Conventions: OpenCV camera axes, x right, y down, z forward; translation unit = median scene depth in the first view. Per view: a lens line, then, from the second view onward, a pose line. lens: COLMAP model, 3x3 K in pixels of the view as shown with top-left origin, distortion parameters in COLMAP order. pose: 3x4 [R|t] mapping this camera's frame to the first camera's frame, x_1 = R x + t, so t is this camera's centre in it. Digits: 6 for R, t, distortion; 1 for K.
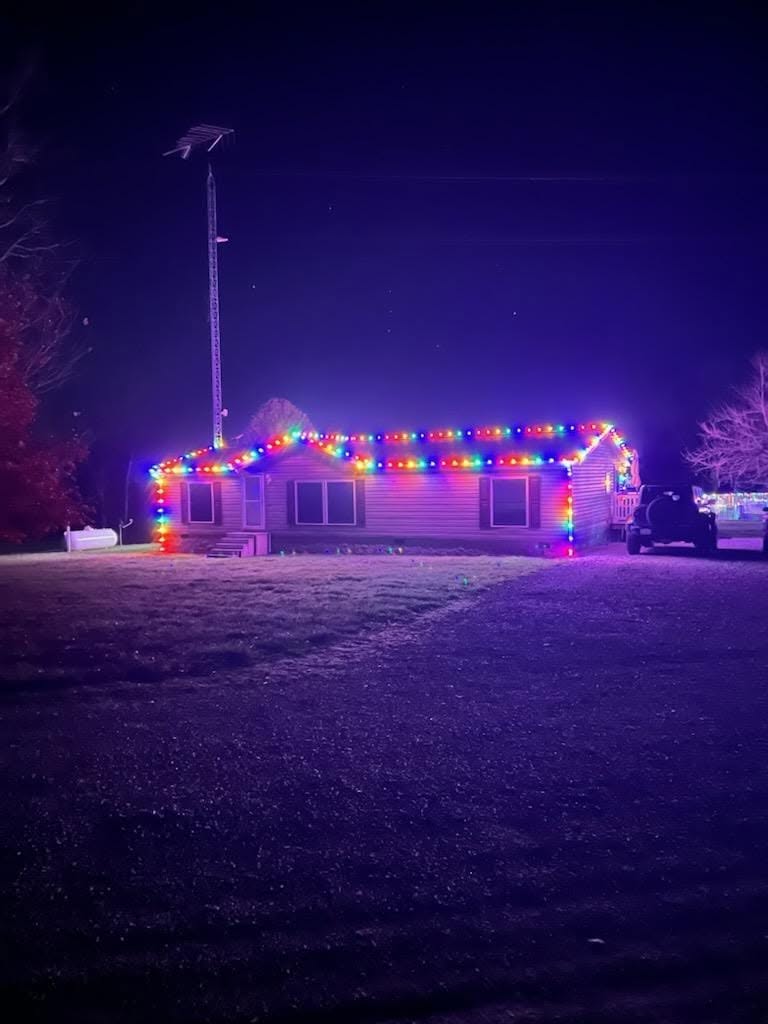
lens RADIAL K [[755.6, 0, 384.0], [0, 755.6, 512.0], [0, 0, 1]] dist [0.068807, -0.001280]
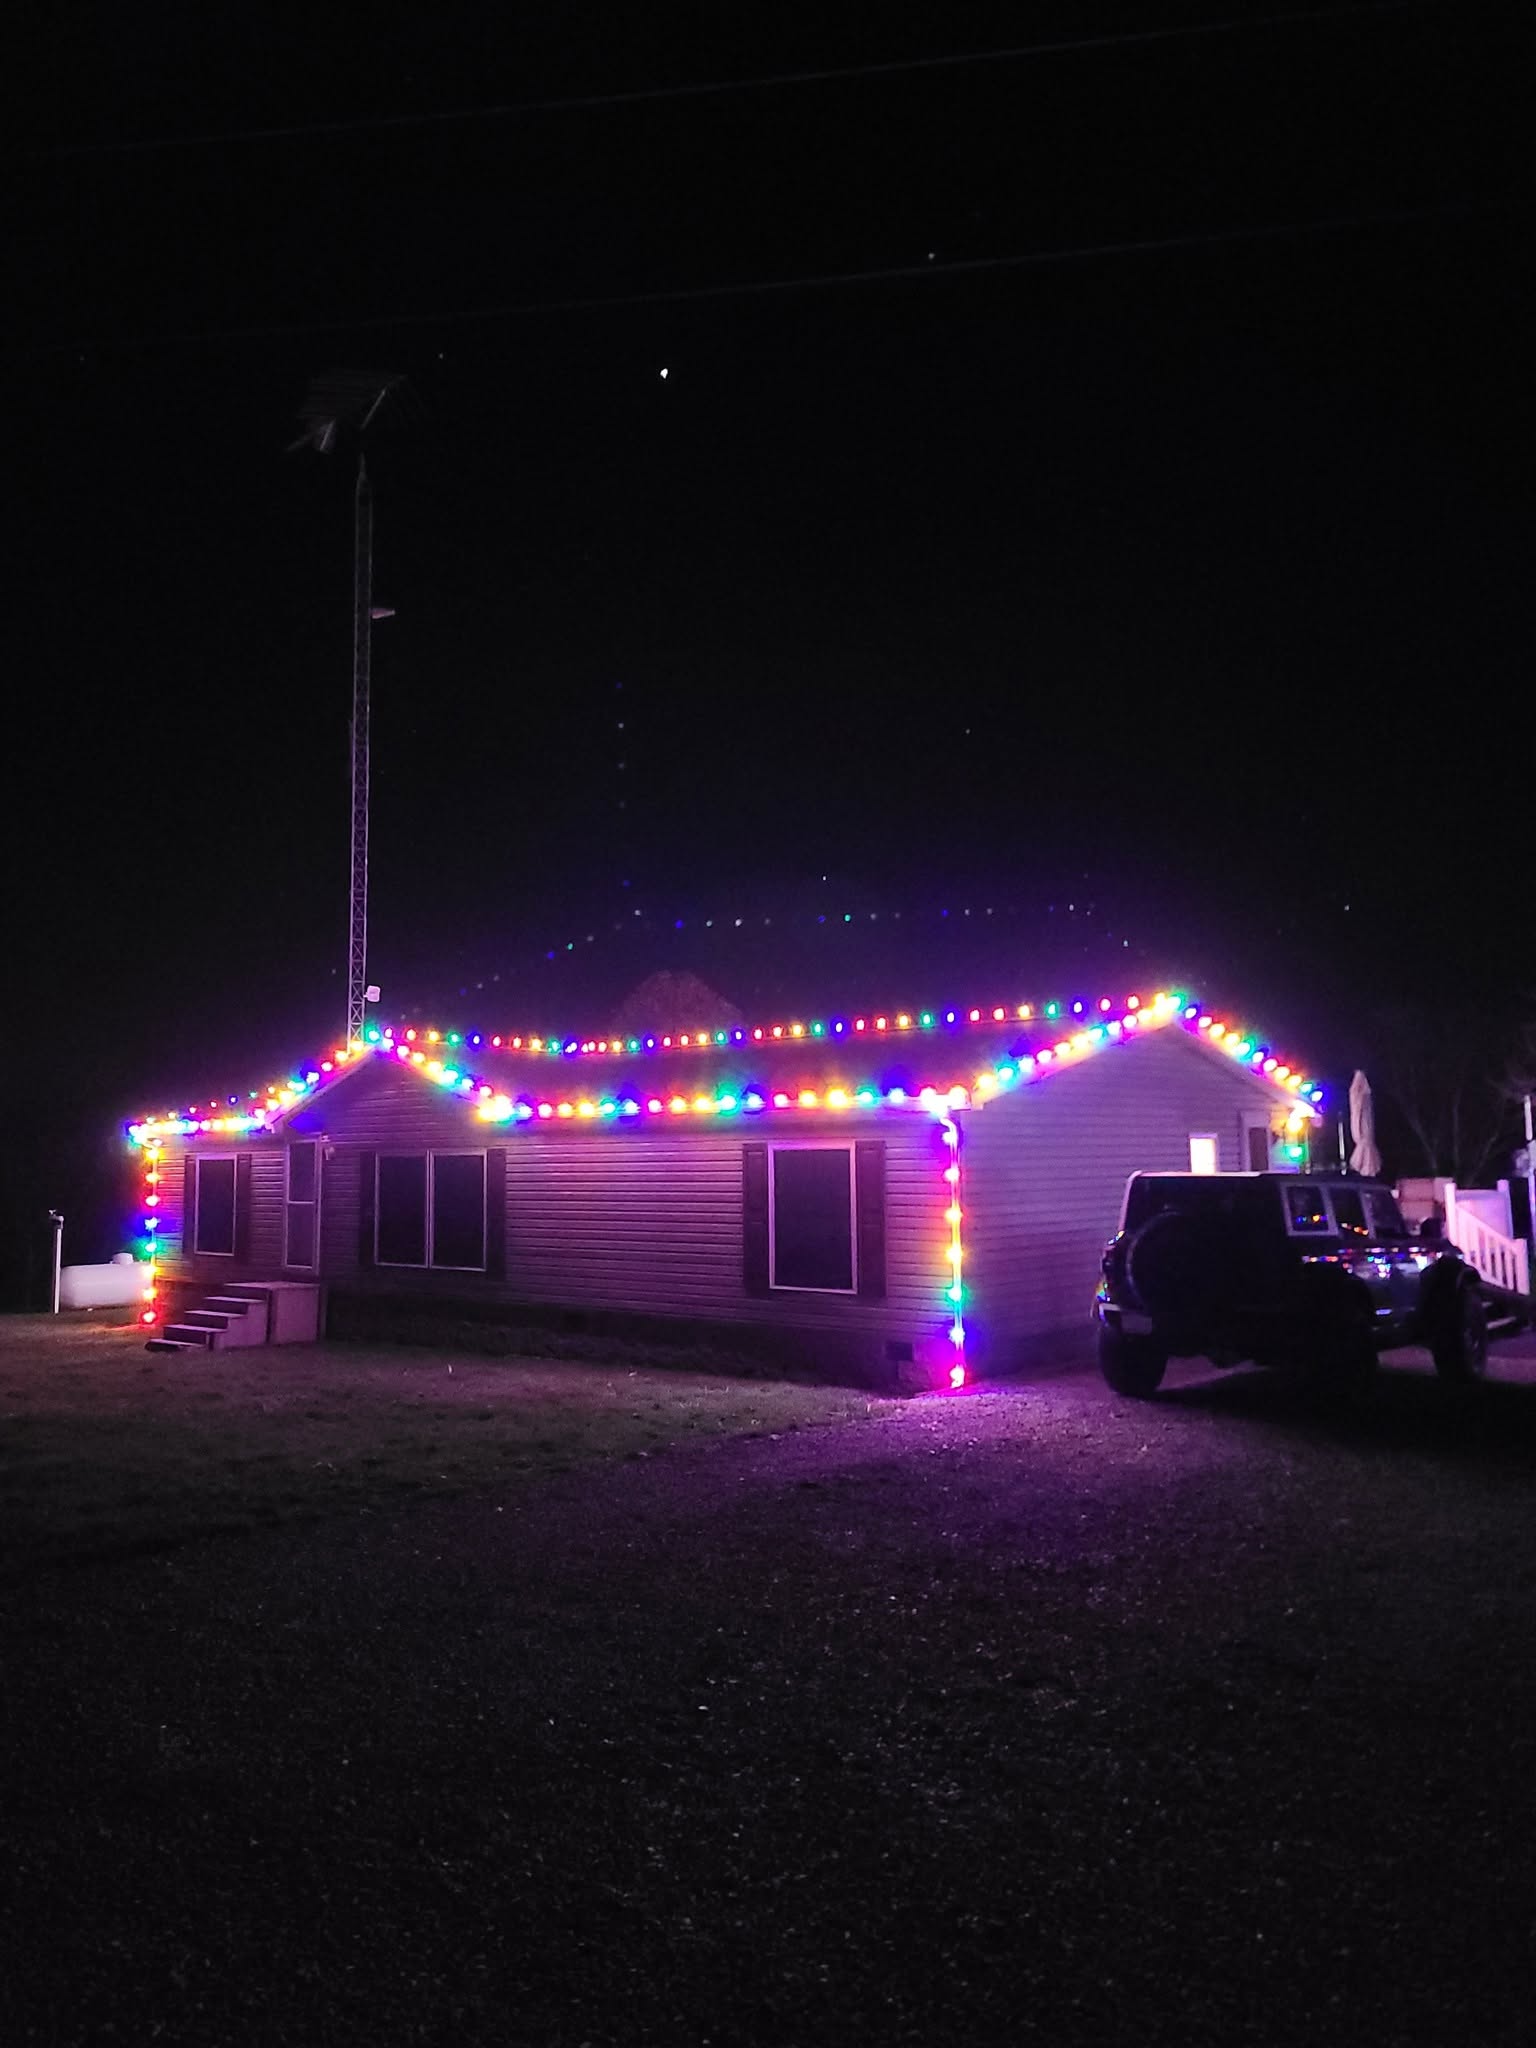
lens RADIAL K [[1511.2, 0, 768.0], [0, 1511.2, 1024.0], [0, 0, 1]] dist [0.068807, -0.001280]
pose [[0.980831, -0.013094, -0.194420, 0.238191], [-0.010909, 0.992485, -0.121878, -0.013753], [0.194555, 0.121663, 0.973317, 0.268720]]
